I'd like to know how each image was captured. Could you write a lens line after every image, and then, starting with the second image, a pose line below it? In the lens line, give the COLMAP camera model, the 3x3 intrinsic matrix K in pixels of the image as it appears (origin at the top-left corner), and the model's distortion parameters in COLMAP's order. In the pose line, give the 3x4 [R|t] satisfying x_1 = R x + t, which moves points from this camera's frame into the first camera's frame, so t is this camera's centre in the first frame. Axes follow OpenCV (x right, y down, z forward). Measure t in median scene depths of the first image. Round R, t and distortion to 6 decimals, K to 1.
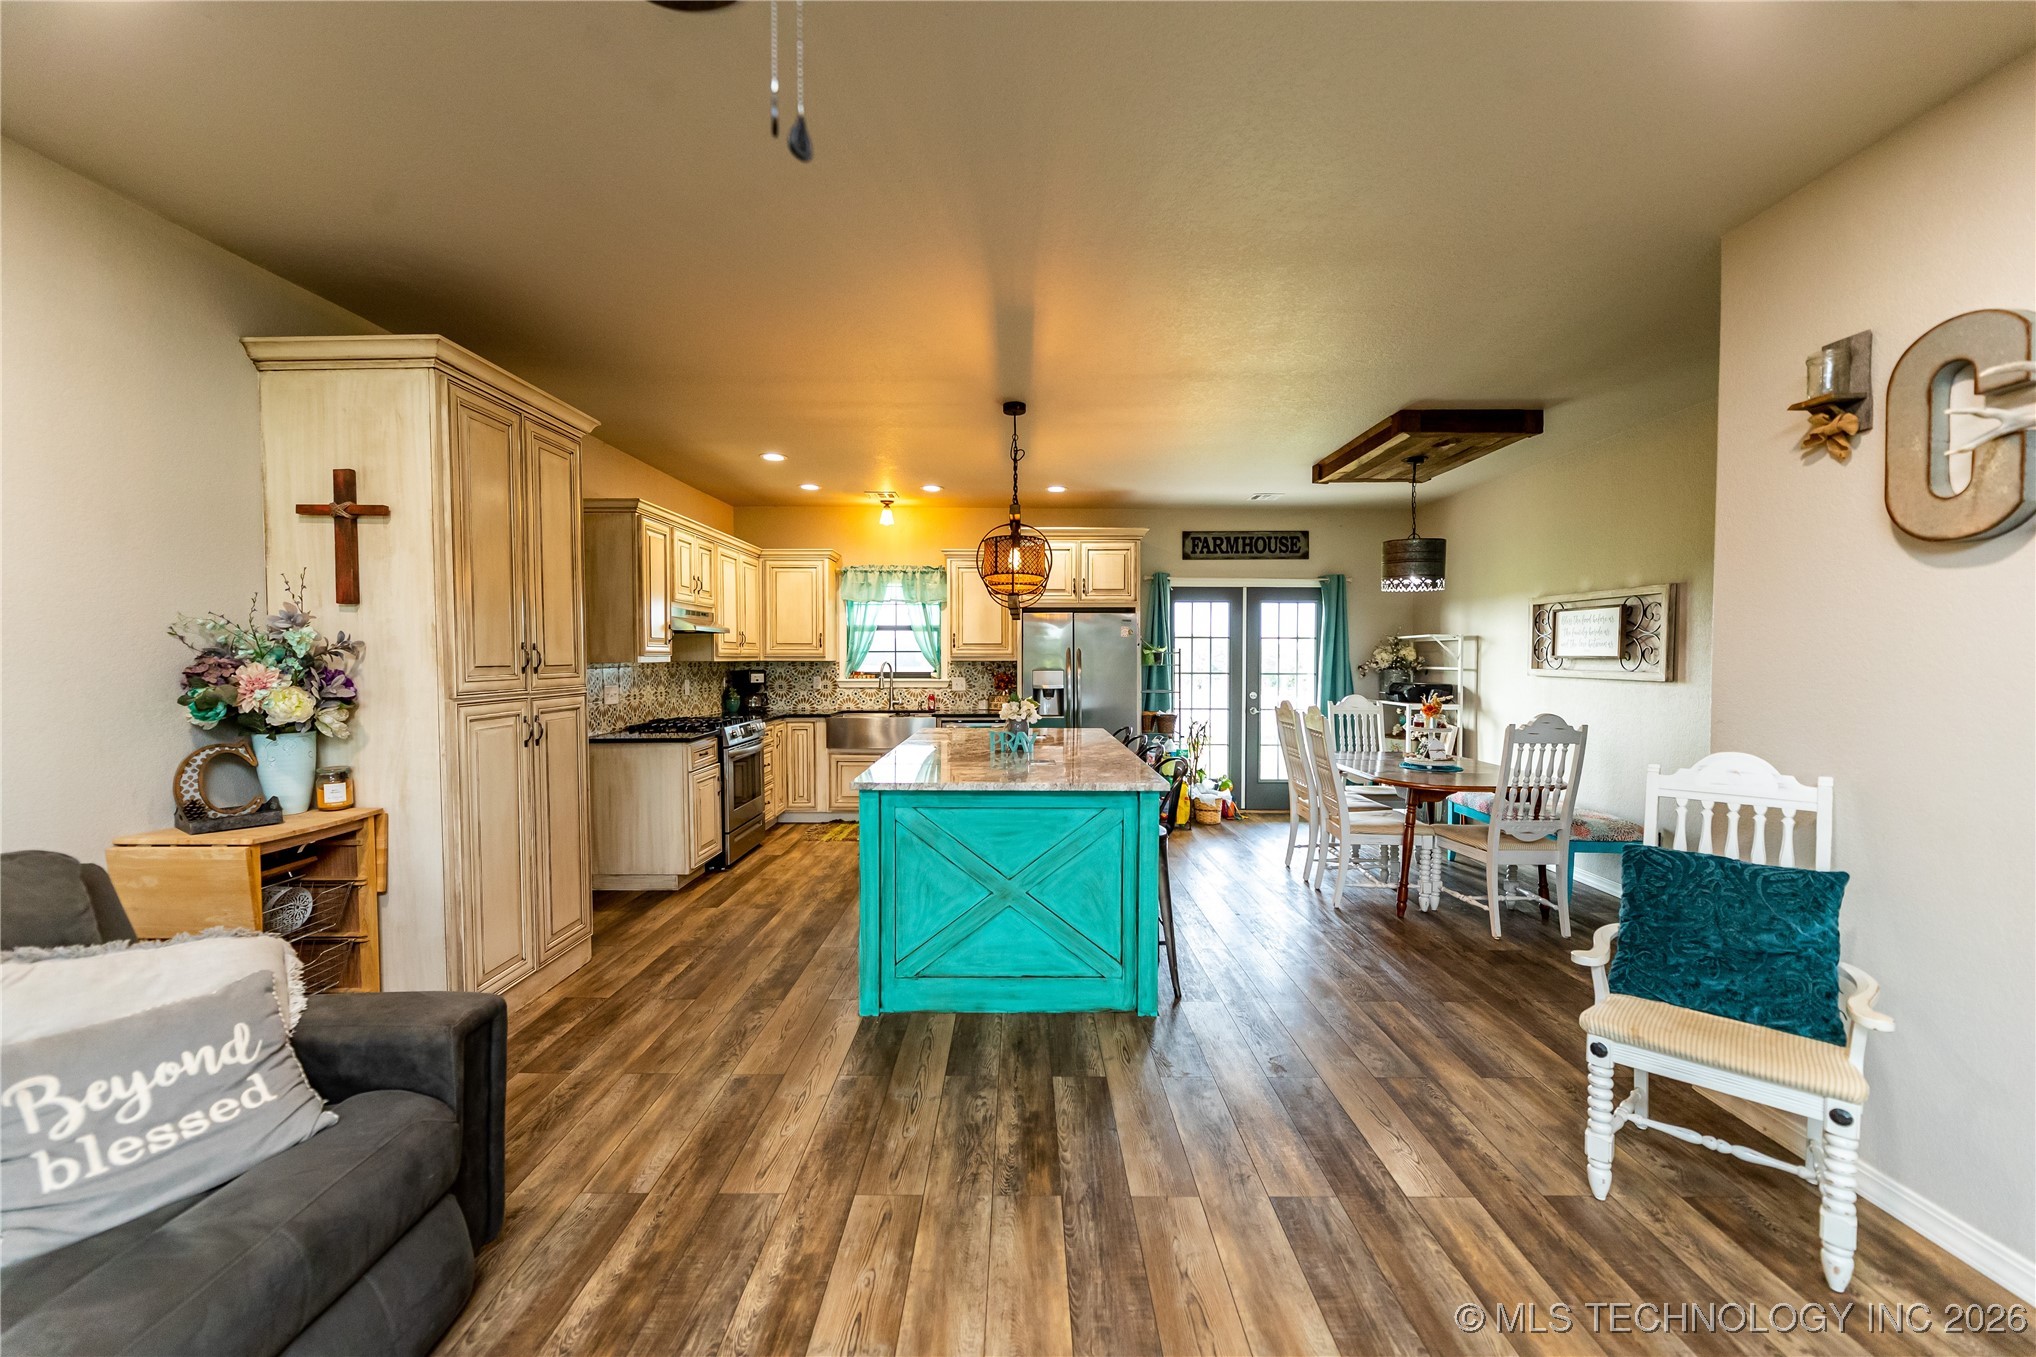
lens RADIAL K [[818.6, 0, 1018.0], [0, 818.6, 678.5], [0, 0, 1]] dist [-0.000786, -0.000024]
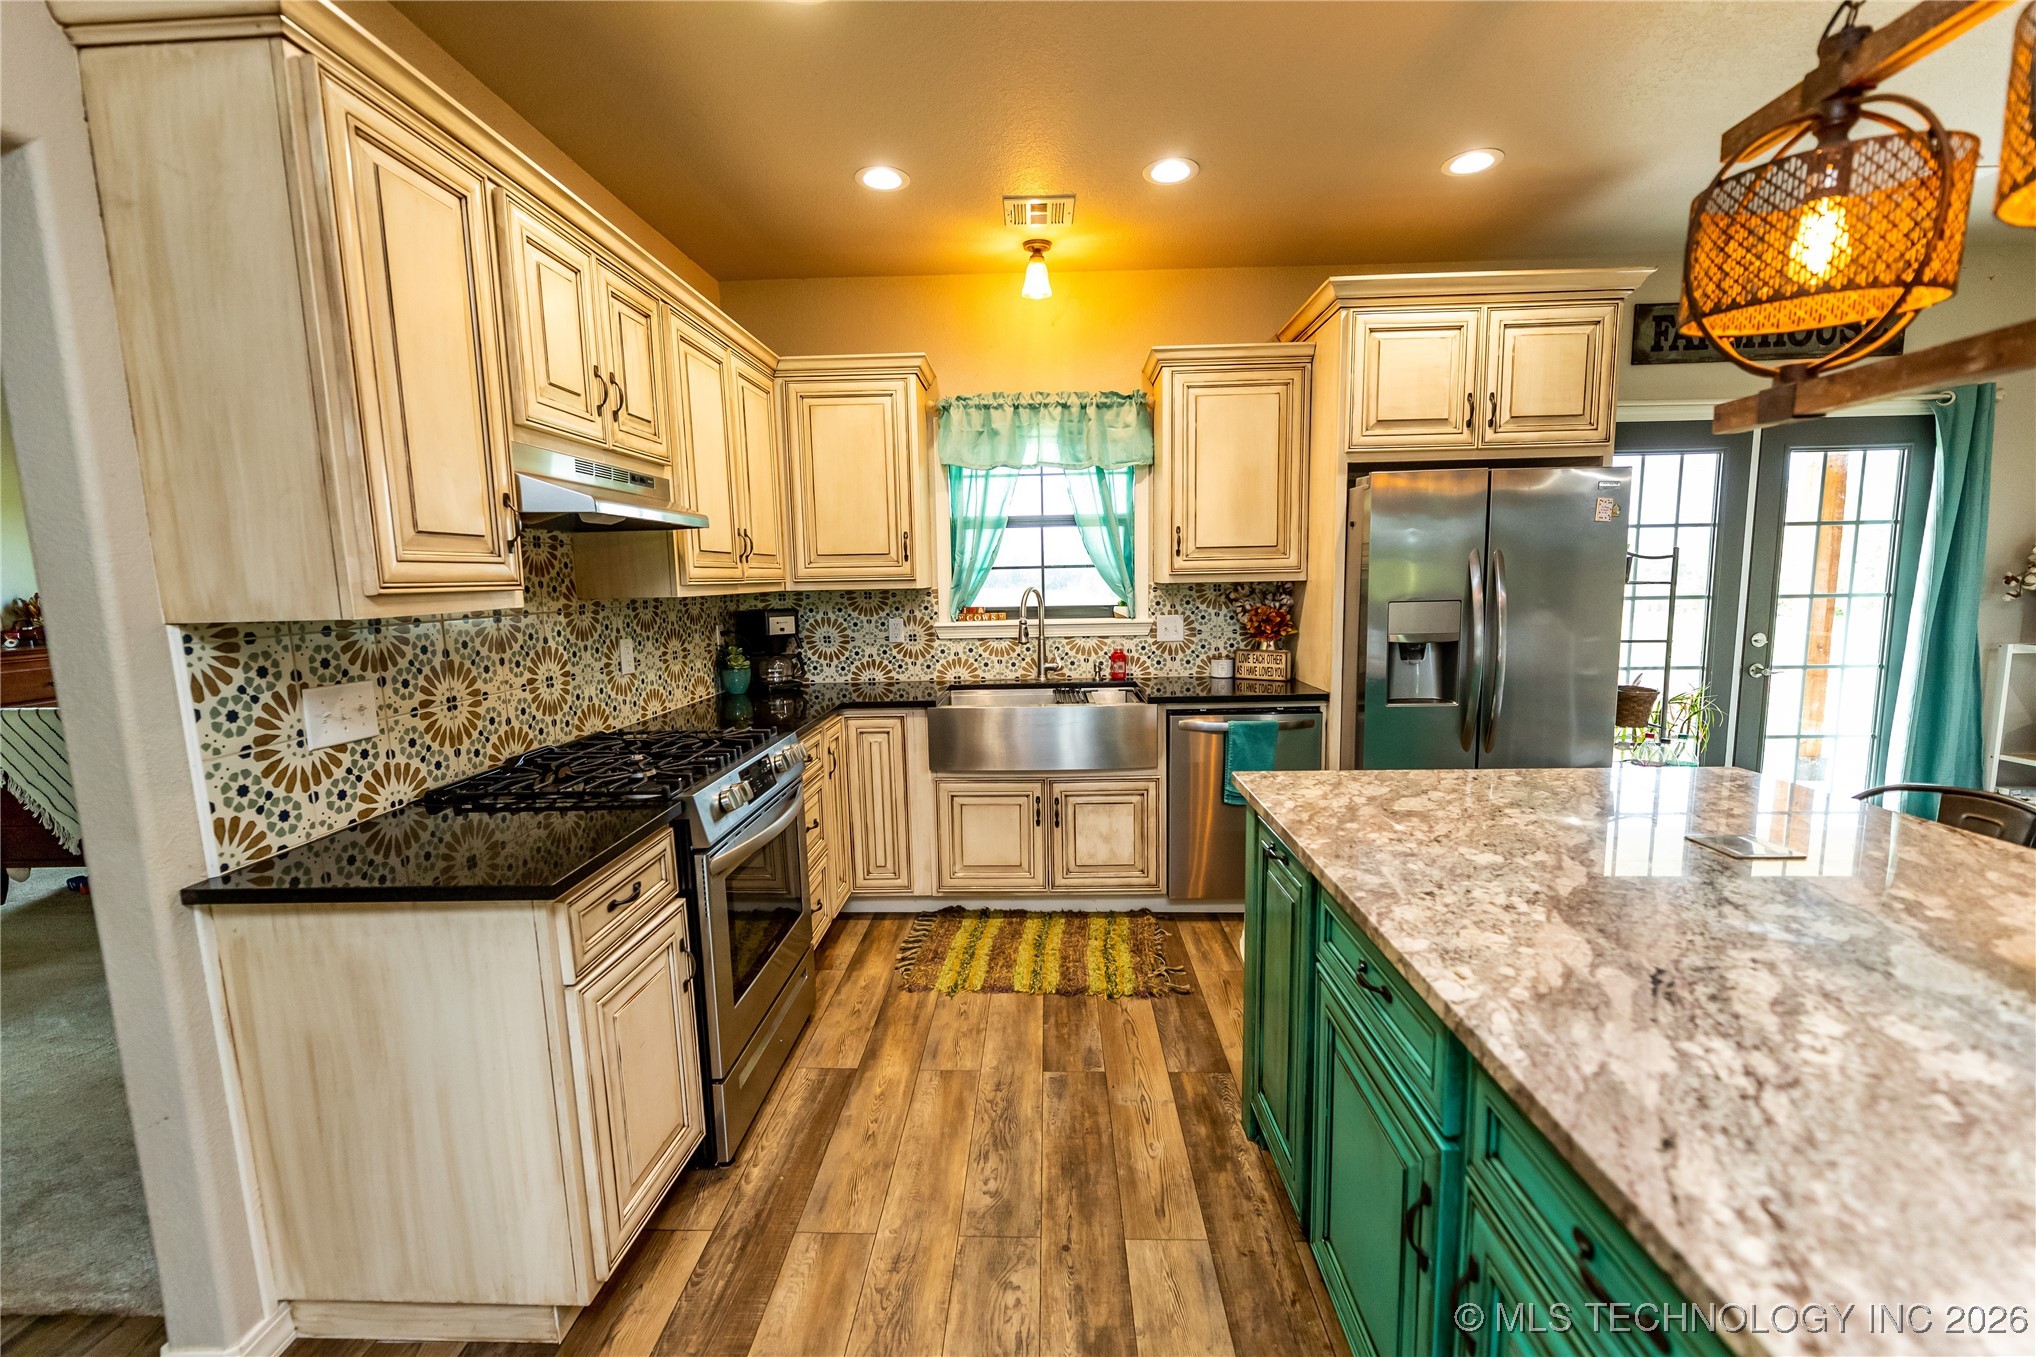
lens RADIAL K [[835.4, 0, 1018.0], [0, 835.4, 678.5], [0, 0, 1]] dist [-0.001025, -0.000299]
pose [[0.999156, -0.015741, -0.037937, -0.173386], [0.019407, 0.994970, 0.098275, -0.017622], [0.036199, -0.098928, 0.994436, 0.551307]]
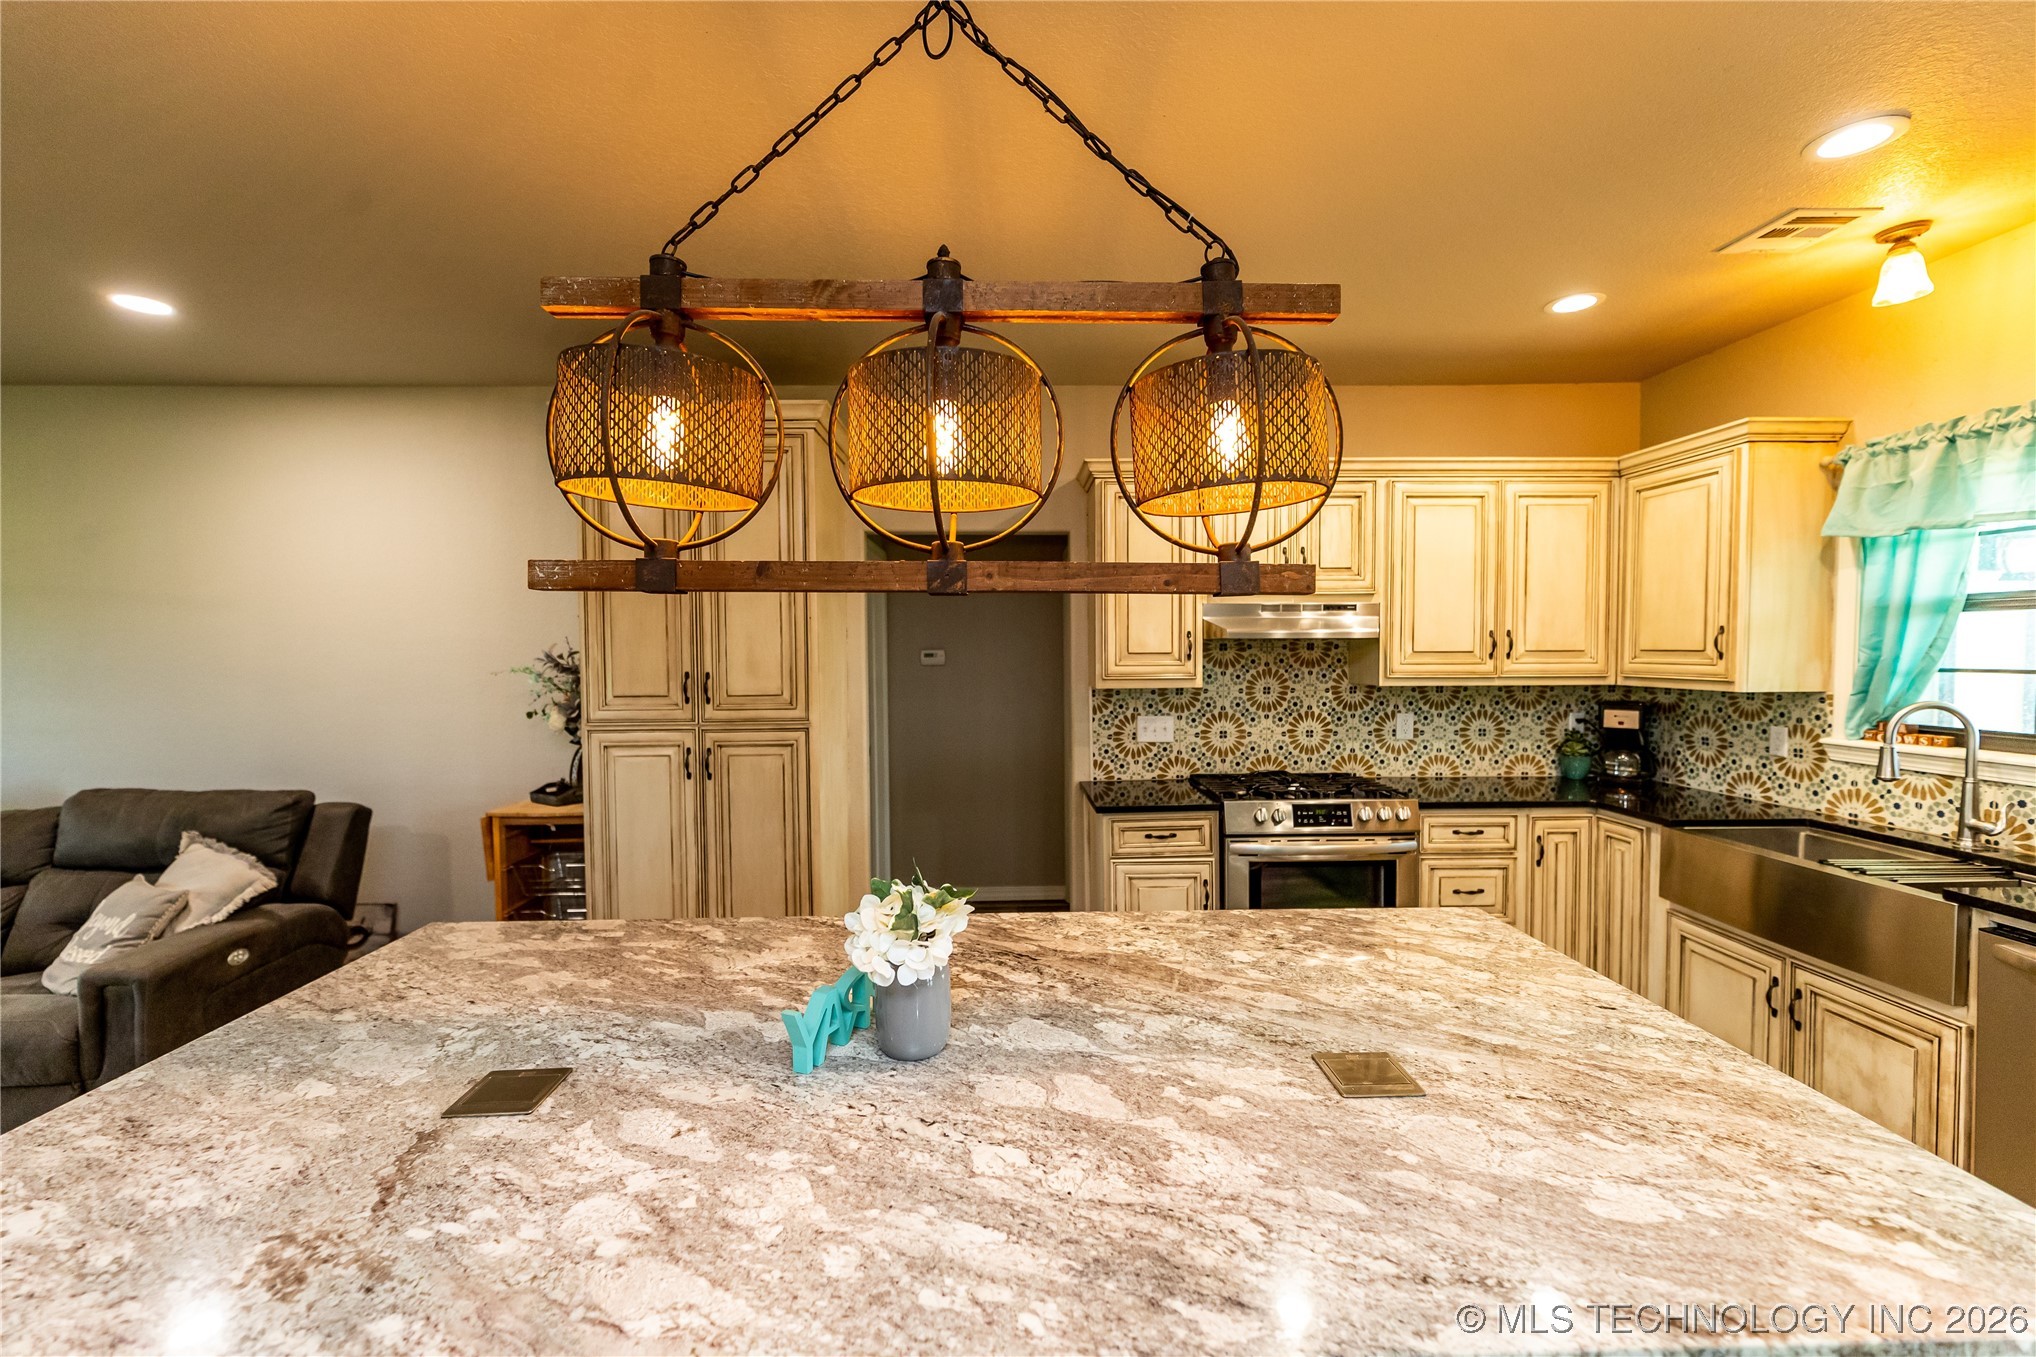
lens RADIAL K [[835.2, 0, 1021.7], [0, 835.2, 681.7], [0, 0, 1]] dist [0.000820, 0.000362]
pose [[0.027402, 0.039709, -0.998835, 0.201762], [-0.020082, 0.999031, 0.039166, -0.040229], [0.999423, 0.018985, 0.028173, 0.697344]]
